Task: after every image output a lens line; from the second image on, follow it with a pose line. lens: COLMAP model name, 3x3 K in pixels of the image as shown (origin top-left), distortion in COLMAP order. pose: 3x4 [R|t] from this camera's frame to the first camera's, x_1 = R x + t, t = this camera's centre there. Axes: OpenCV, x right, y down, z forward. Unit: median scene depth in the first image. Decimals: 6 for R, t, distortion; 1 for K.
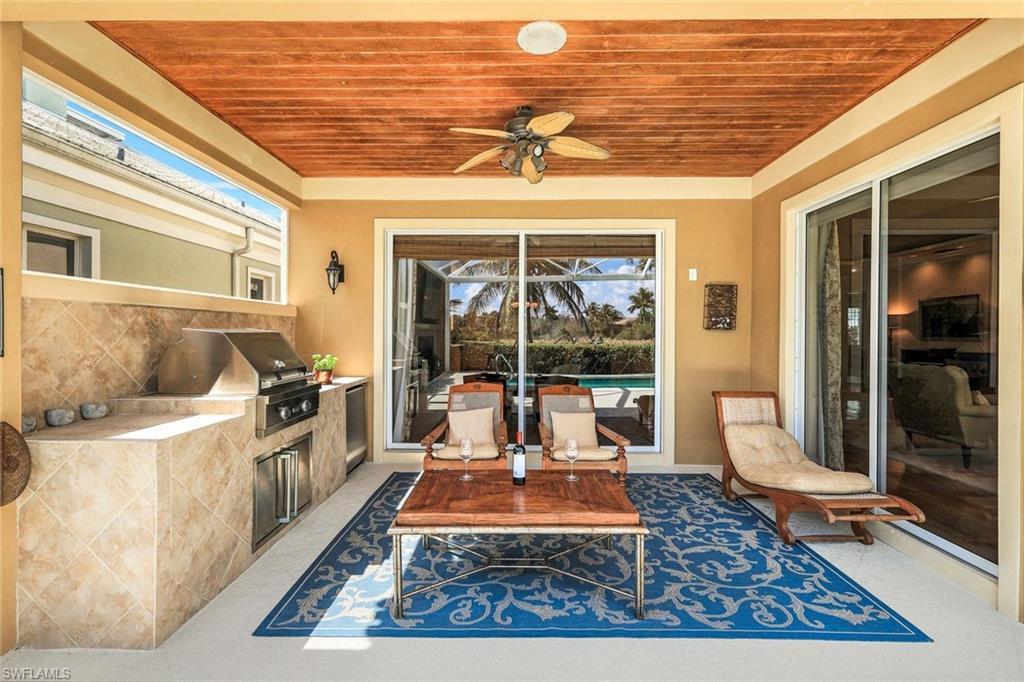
lens RADIAL K [[451.1, 0, 515.6], [0, 451.1, 334.4], [0, 0, 1]] dist [0.001768, 0.001576]
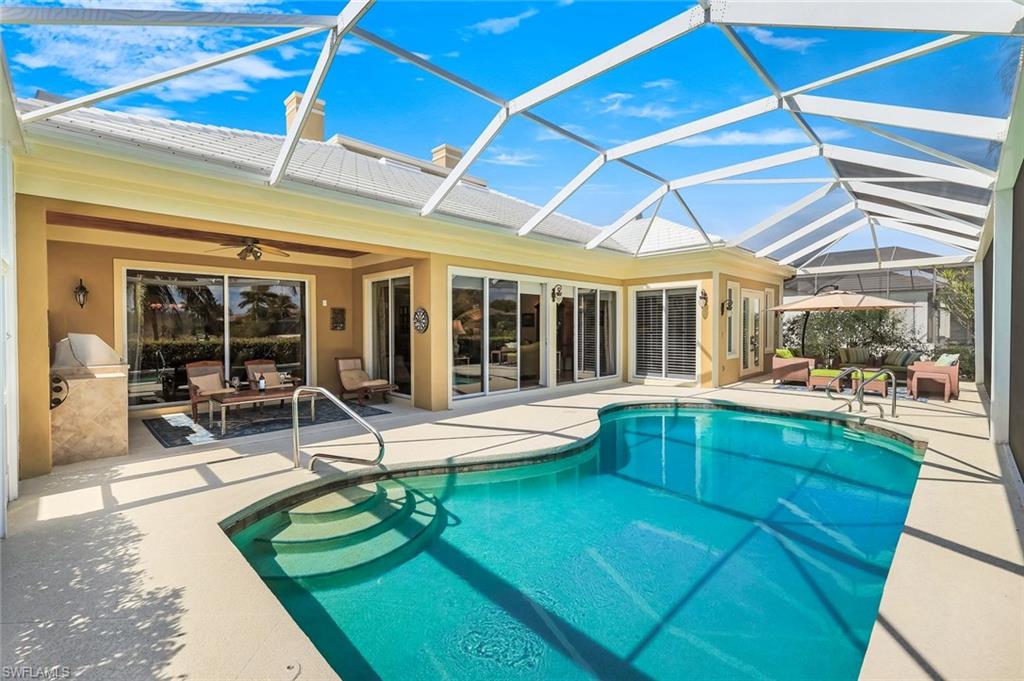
lens RADIAL K [[451.1, 0, 513.9], [0, 451.1, 332.2], [0, 0, 1]] dist [0.001768, 0.001576]
pose [[0.702267, -0.011871, 0.711814, -0.777403], [0.009980, 0.999927, 0.006829, -0.011761], [-0.711843, 0.002308, 0.702334, -1.761938]]
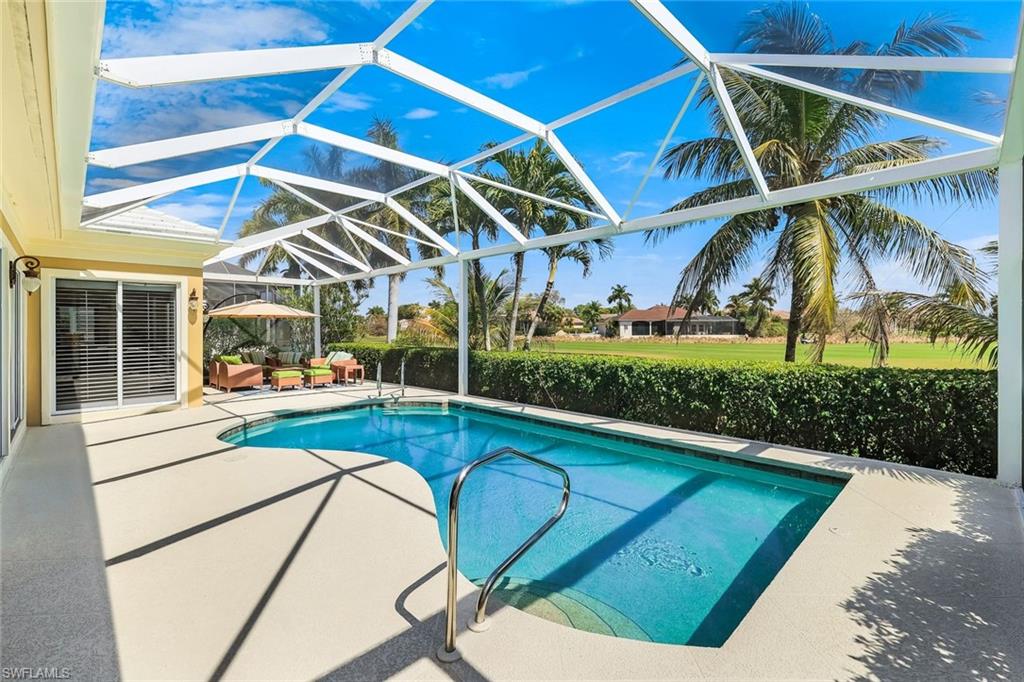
lens RADIAL K [[451.1, 0, 517.1], [0, 451.1, 327.1], [0, 0, 1]] dist [0.001768, 0.001576]
pose [[-0.713489, 0.003374, 0.700659, -0.776381], [0.007506, 0.999968, 0.002828, -0.054075], [-0.700627, 0.007277, -0.713491, 0.448395]]
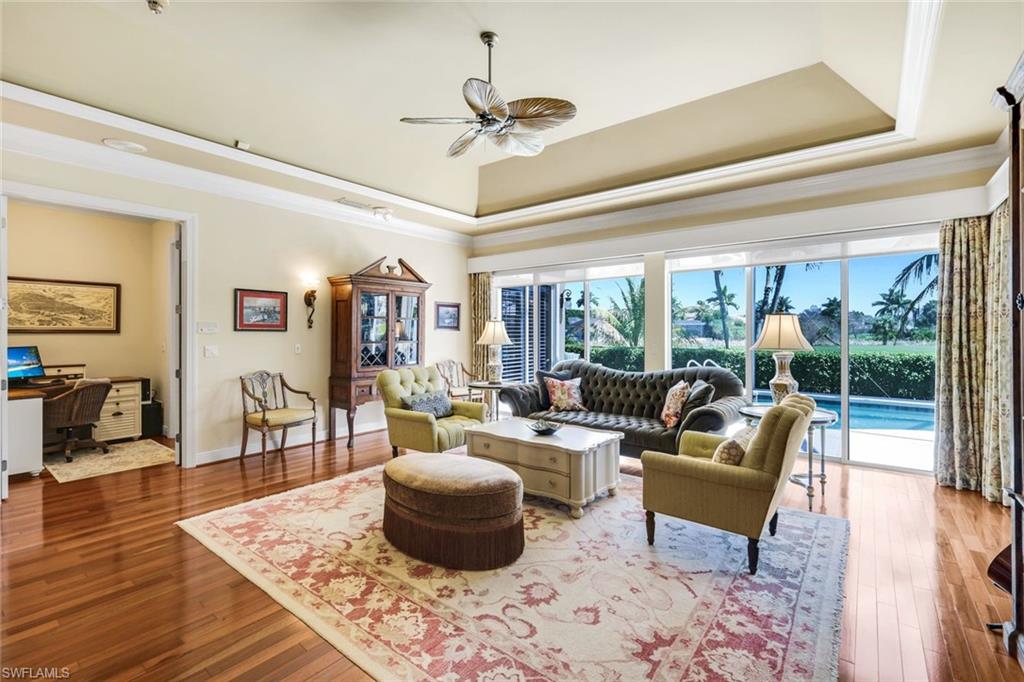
lens RADIAL K [[456.7, 0, 506.8], [0, 456.7, 332.1], [0, 0, 1]] dist [0.002855, 0.000243]
pose [[-0.786072, -0.003137, 0.618127, 1.295391], [0.002398, 0.999964, 0.008125, -0.044361], [-0.618131, 0.007870, -0.786036, 2.737852]]
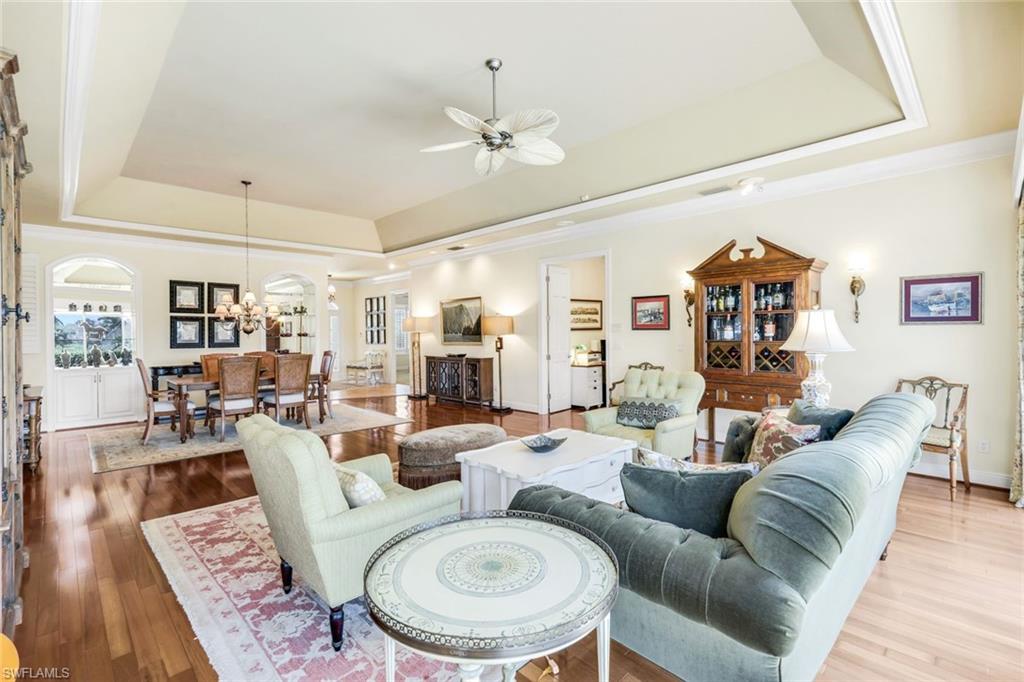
lens RADIAL K [[456.7, 0, 507.7], [0, 456.7, 329.9], [0, 0, 1]] dist [0.002855, 0.000243]
pose [[0.708725, -0.005124, 0.705466, 1.168015], [0.016523, 0.999820, -0.009337, -0.027484], [-0.705291, 0.018274, 0.708682, 0.860340]]
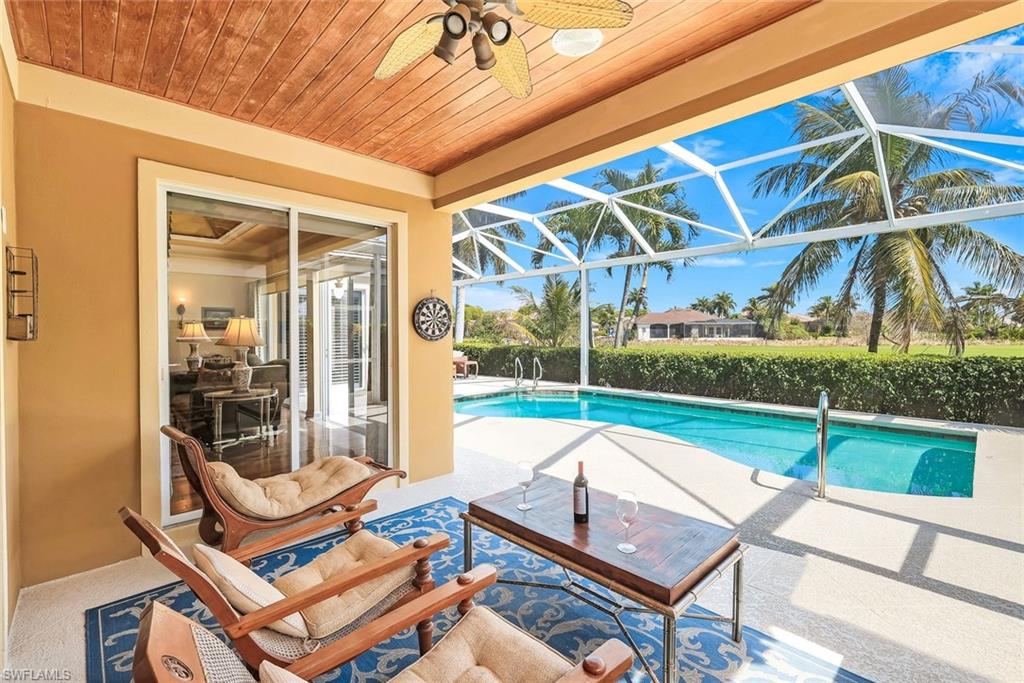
lens RADIAL K [[451.1, 0, 516.7], [0, 451.1, 334.1], [0, 0, 1]] dist [0.001768, 0.001576]
pose [[-0.701105, -0.002188, 0.713055, -0.493463], [0.007979, 0.999909, 0.010913, -0.031346], [-0.713014, 0.013341, -0.701023, 1.606237]]
